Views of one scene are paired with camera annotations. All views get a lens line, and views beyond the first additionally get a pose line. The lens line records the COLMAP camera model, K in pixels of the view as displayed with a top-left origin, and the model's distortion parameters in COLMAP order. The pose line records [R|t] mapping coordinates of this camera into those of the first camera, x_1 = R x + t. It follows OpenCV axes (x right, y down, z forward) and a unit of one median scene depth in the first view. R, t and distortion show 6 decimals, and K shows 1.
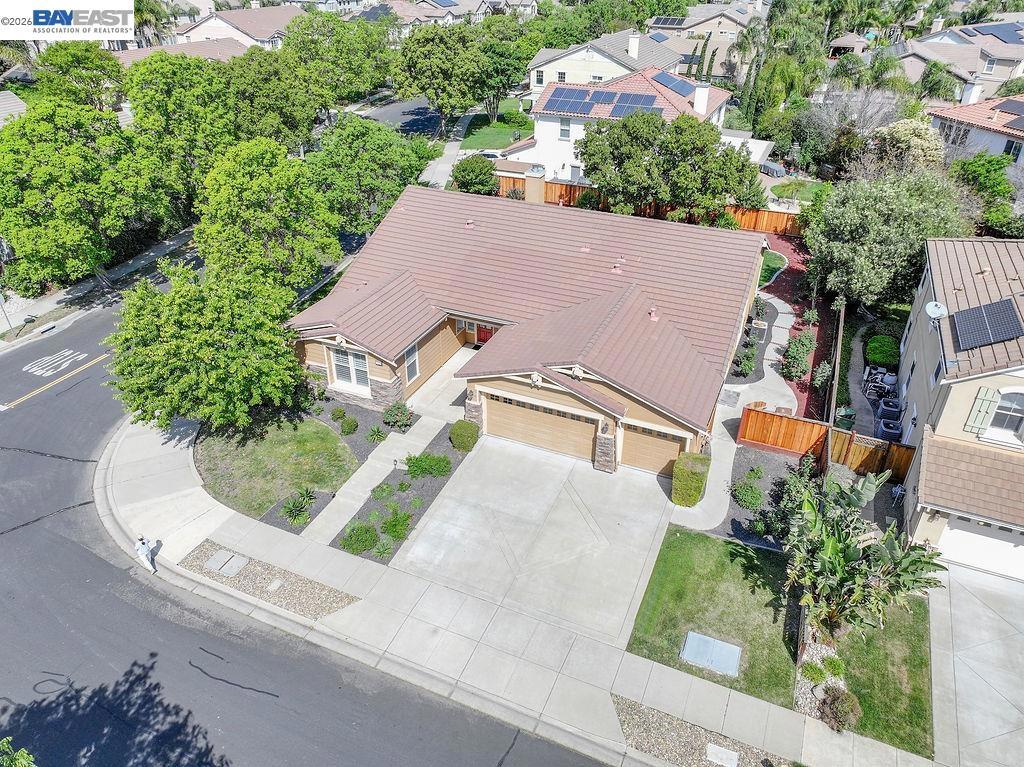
lens RADIAL K [[729.0, 0, 513.8], [0, 729.0, 379.1], [0, 0, 1]] dist [0.003905, 0.005562]
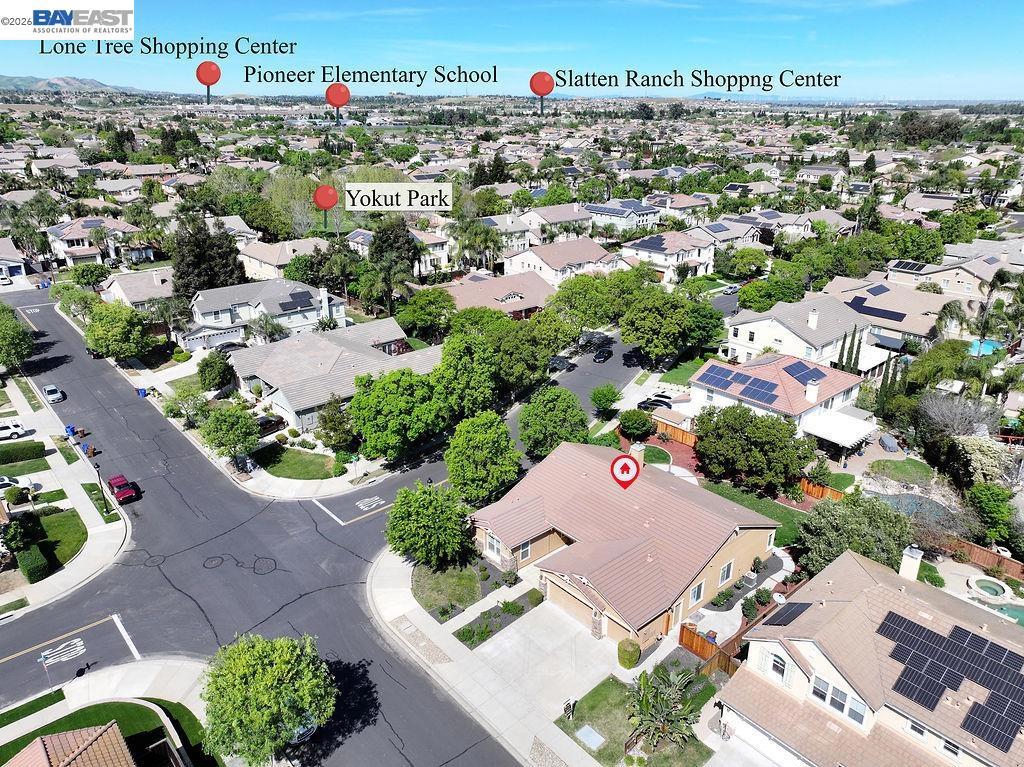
lens RADIAL K [[729.0, 0, 513.8], [0, 729.0, 379.1], [0, 0, 1]] dist [0.003905, 0.005562]
pose [[0.905649, 0.150631, -0.396371, 0.520163], [-0.213918, 0.969407, -0.120372, -0.221676], [0.366113, 0.193805, 0.910165, -0.819767]]
